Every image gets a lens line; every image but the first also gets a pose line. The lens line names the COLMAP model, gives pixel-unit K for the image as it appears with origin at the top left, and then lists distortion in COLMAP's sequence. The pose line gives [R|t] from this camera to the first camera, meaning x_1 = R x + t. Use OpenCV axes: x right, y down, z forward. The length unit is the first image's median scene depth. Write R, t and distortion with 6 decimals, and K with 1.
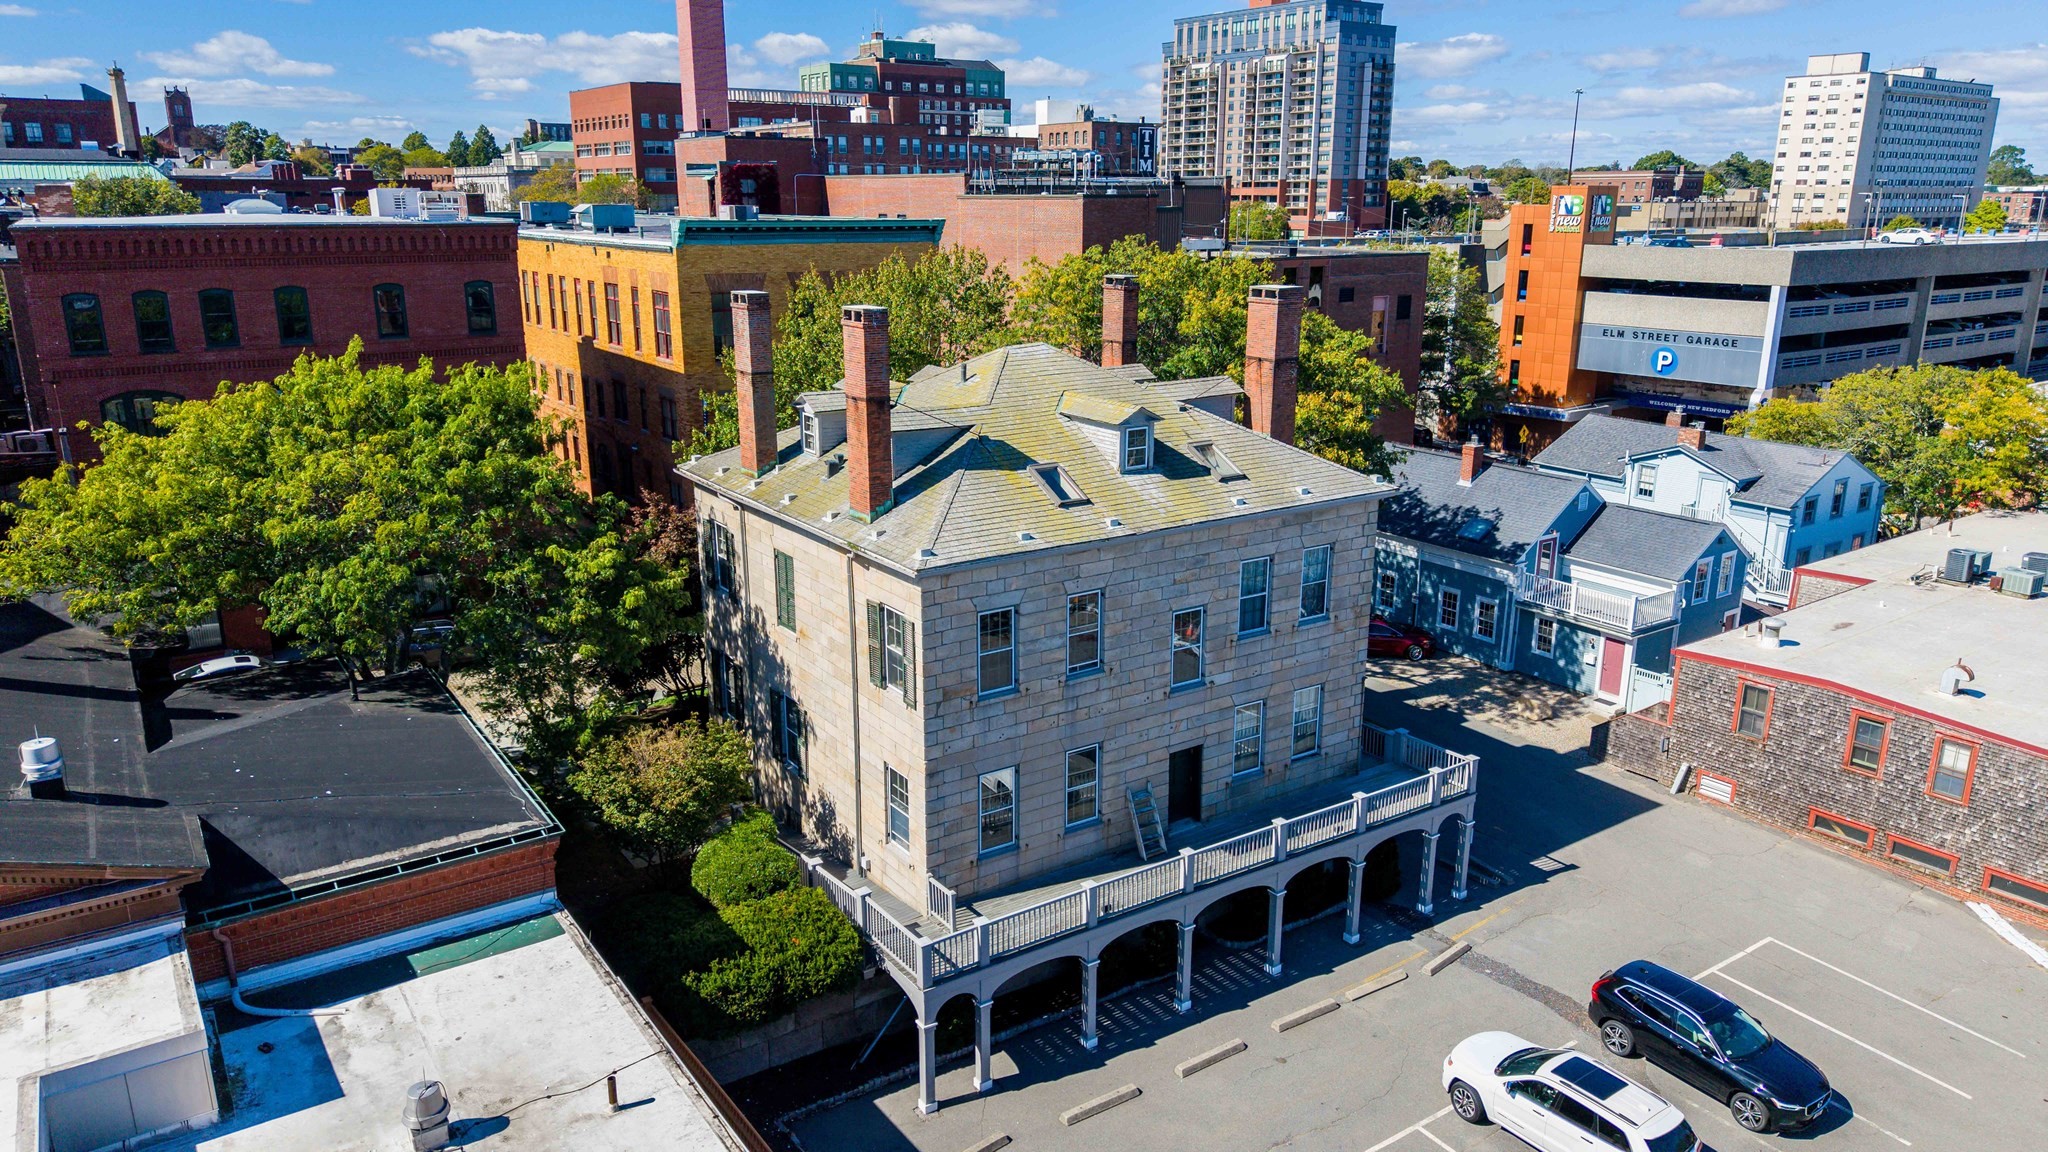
lens RADIAL K [[1373.6, 0, 1021.5], [0, 1373.6, 557.4], [0, 0, 1]] dist [0.034245, -0.039517]
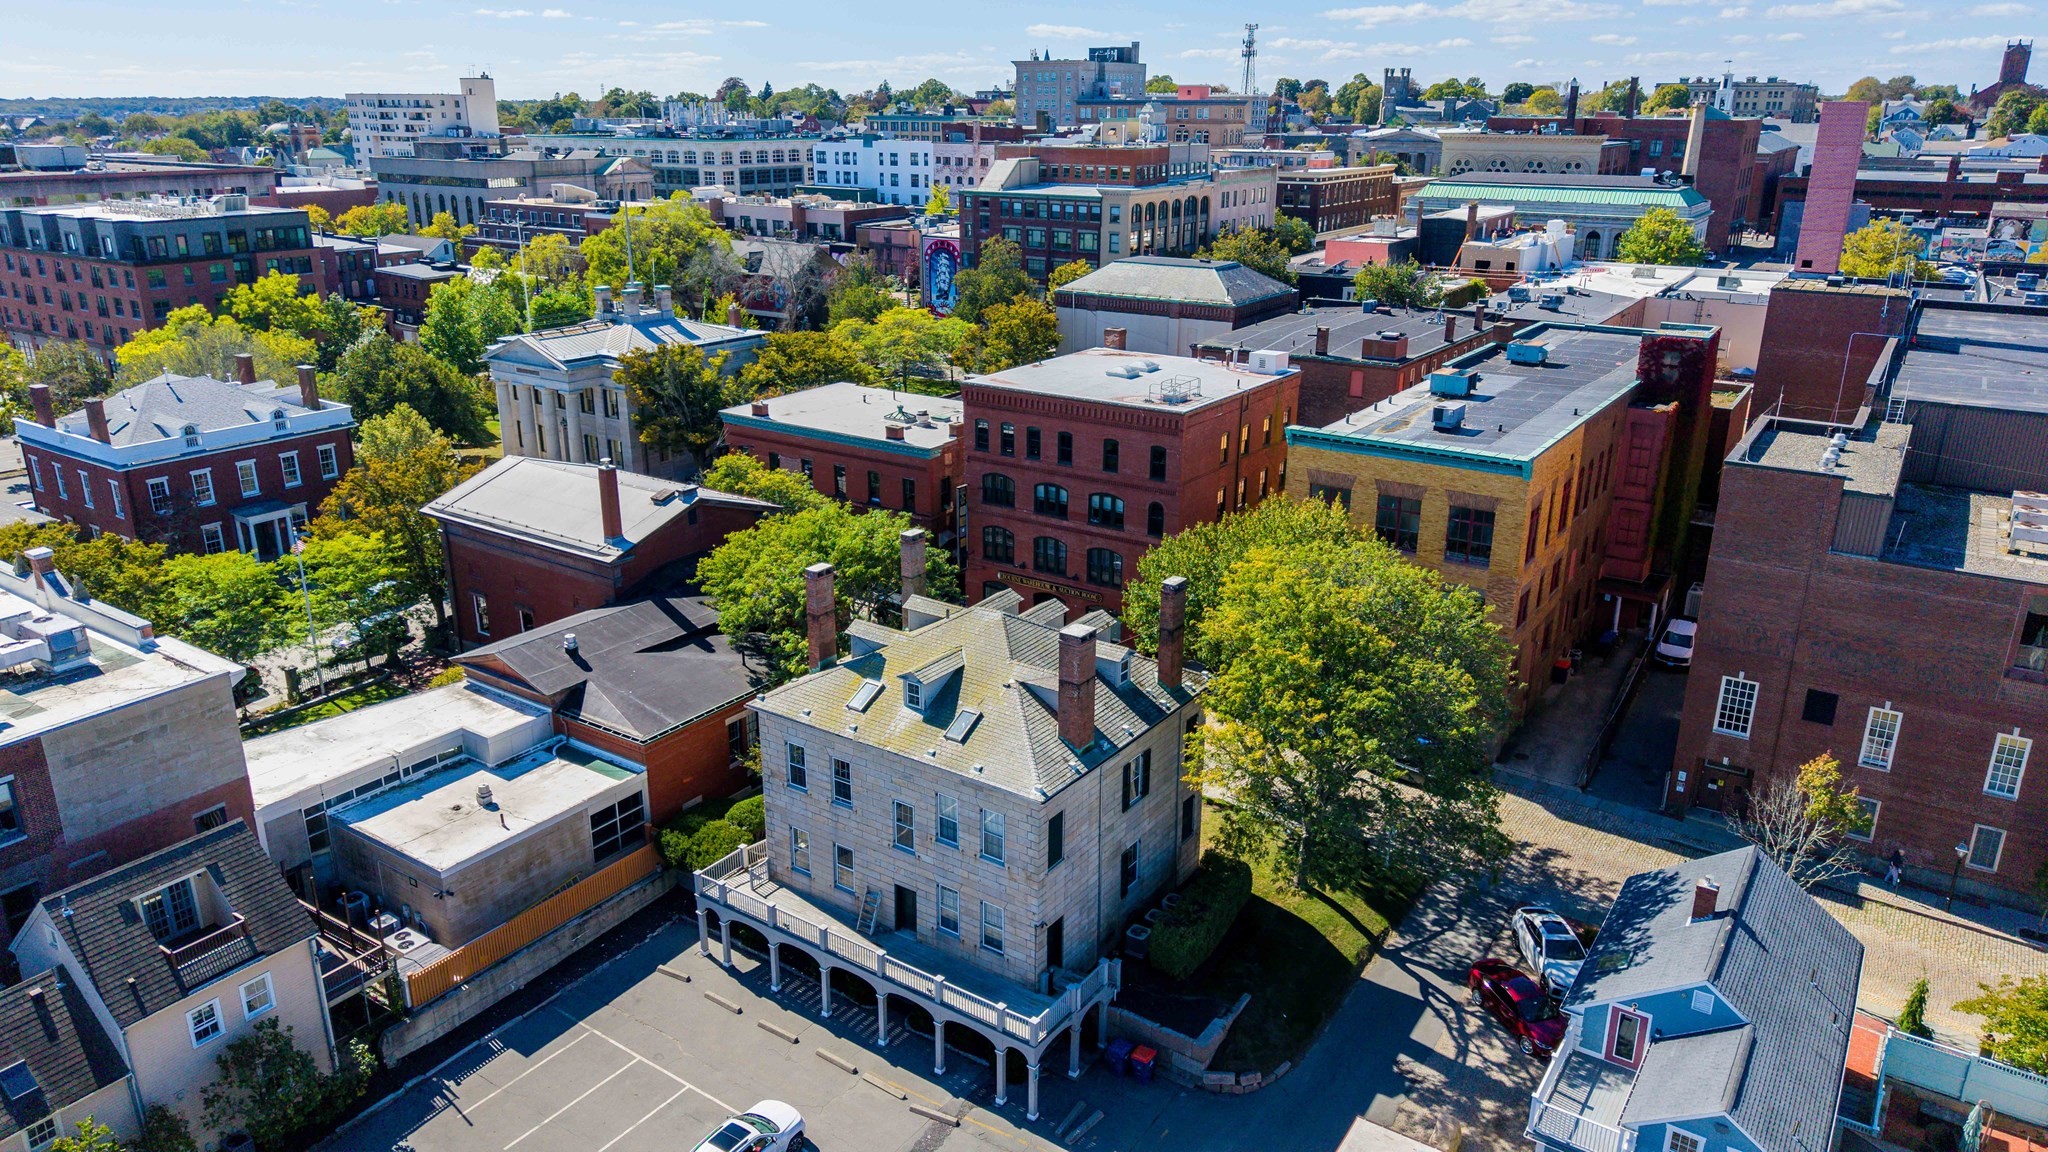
lens RADIAL K [[1373.6, 0, 1028.7], [0, 1373.6, 567.3], [0, 0, 1]] dist [0.034245, -0.039517]
pose [[0.363886, 0.297982, -0.882493, 1.388544], [-0.241394, 0.945246, 0.219634, -0.561155], [0.899620, 0.133107, 0.415893, 0.408419]]
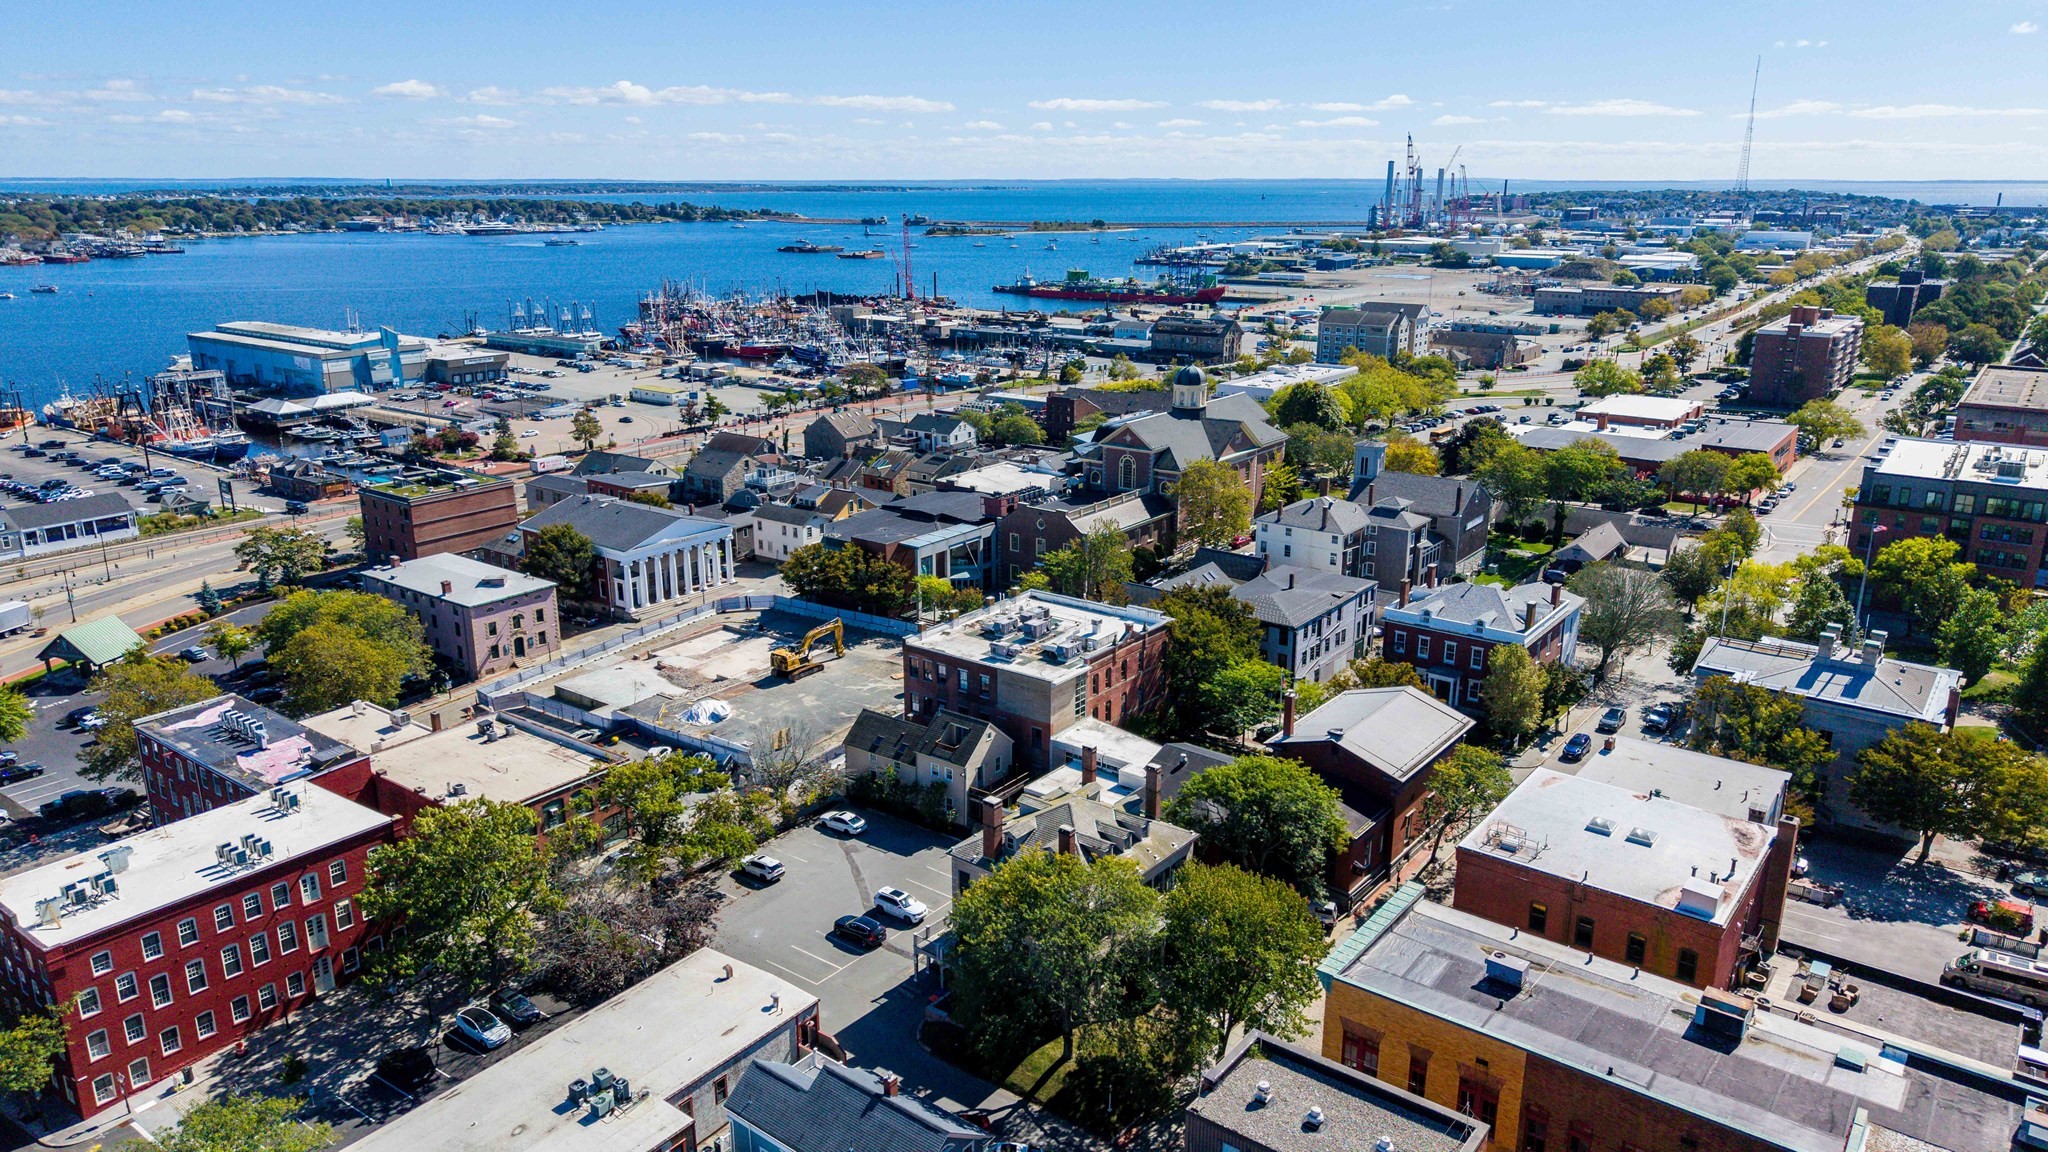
lens RADIAL K [[1373.6, 0, 1004.5], [0, 1373.6, 574.7], [0, 0, 1]] dist [0.034245, -0.039517]
pose [[-0.957494, 0.079257, -0.277351, 0.914995], [-0.074130, 0.861608, 0.502133, -2.027946], [0.278765, 0.501349, -0.819109, 3.139554]]
